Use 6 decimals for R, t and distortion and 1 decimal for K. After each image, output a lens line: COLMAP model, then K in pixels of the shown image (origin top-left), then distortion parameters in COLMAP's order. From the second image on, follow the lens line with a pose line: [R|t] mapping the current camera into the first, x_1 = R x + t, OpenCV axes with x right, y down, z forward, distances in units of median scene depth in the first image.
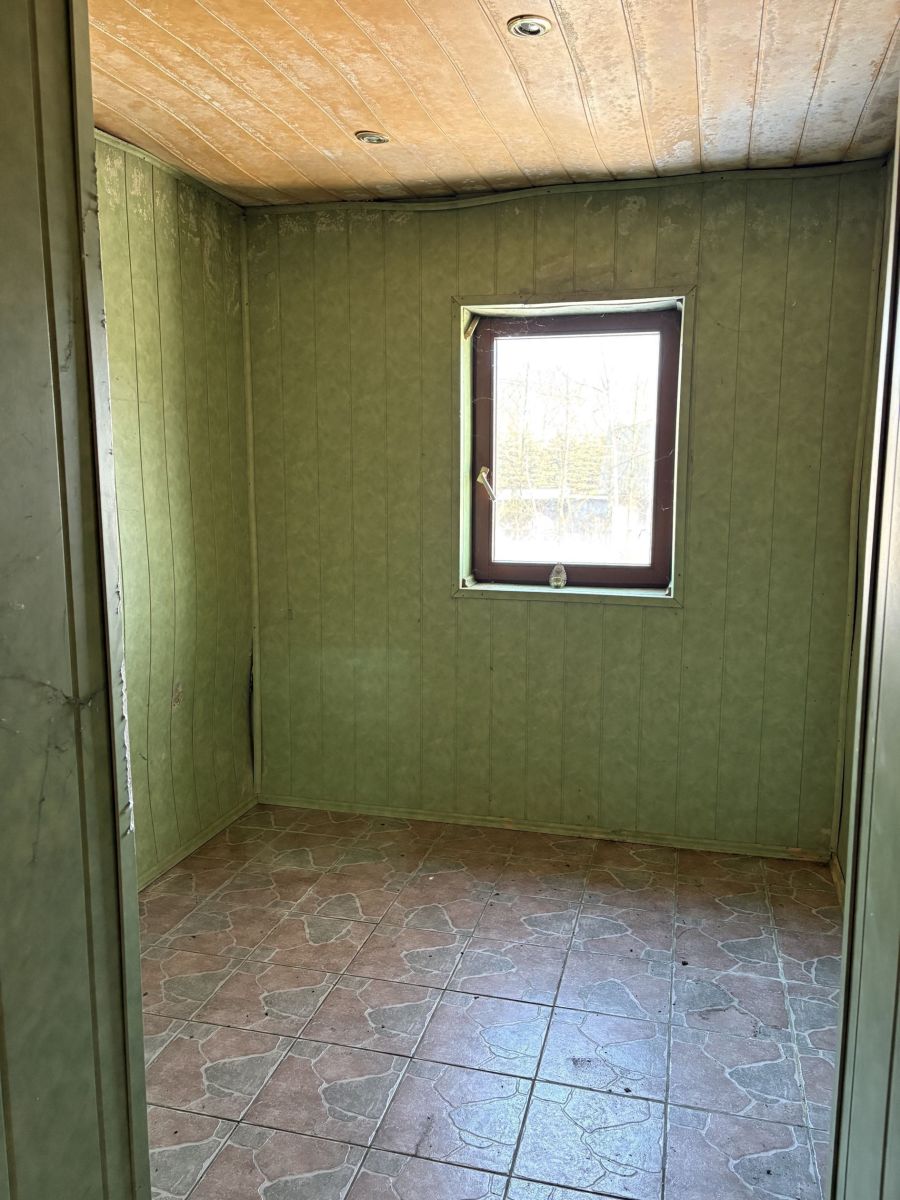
lens RADIAL K [[923.9, 0, 449.0], [0, 923.9, 598.2], [0, 0, 1]] dist [0.039374, -0.016496]
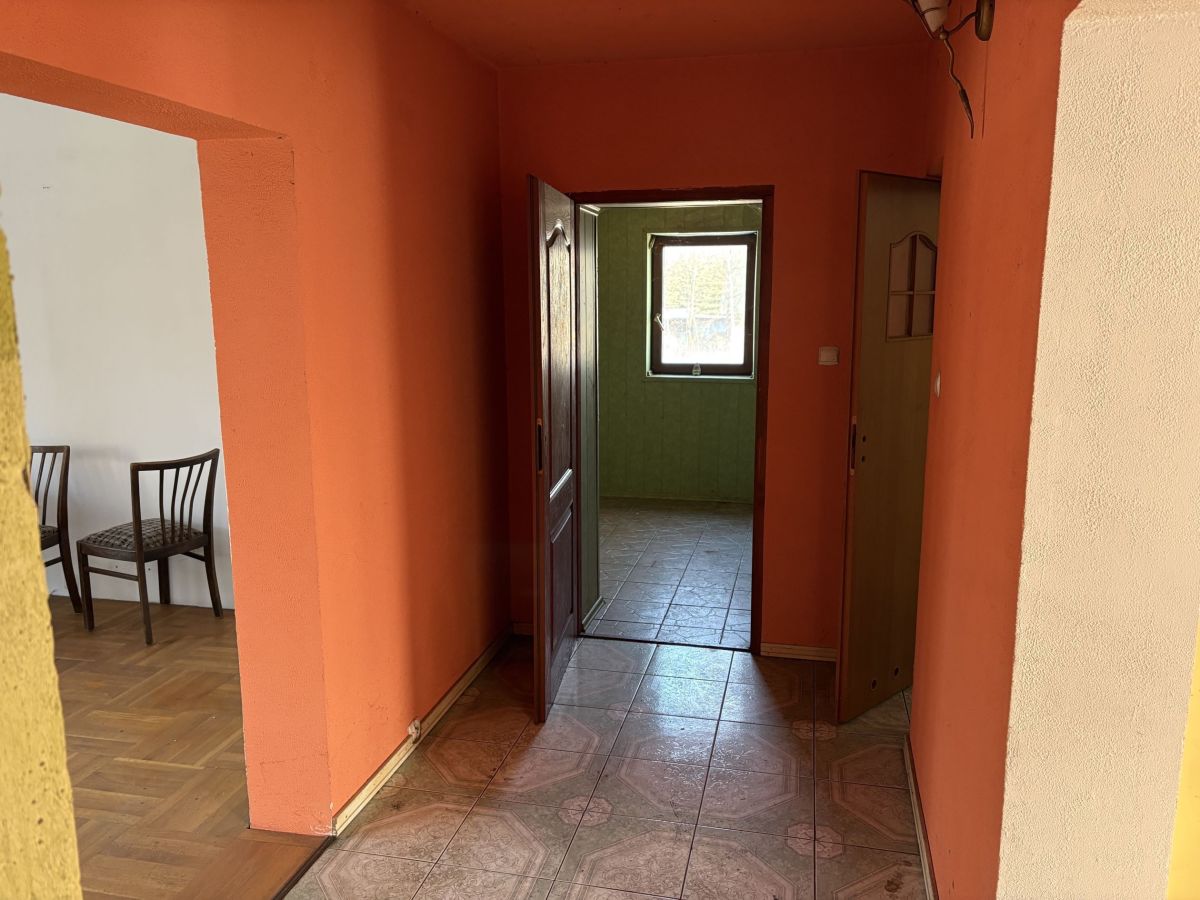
lens RADIAL K [[923.9, 0, 601.0], [0, 923.9, 451.2], [0, 0, 1]] dist [0.039374, -0.016496]
pose [[0.999500, -0.009690, 0.030088, -0.145491], [0.008579, 0.999284, 0.036851, 0.074831], [-0.030424, -0.036574, 0.998868, -0.959598]]
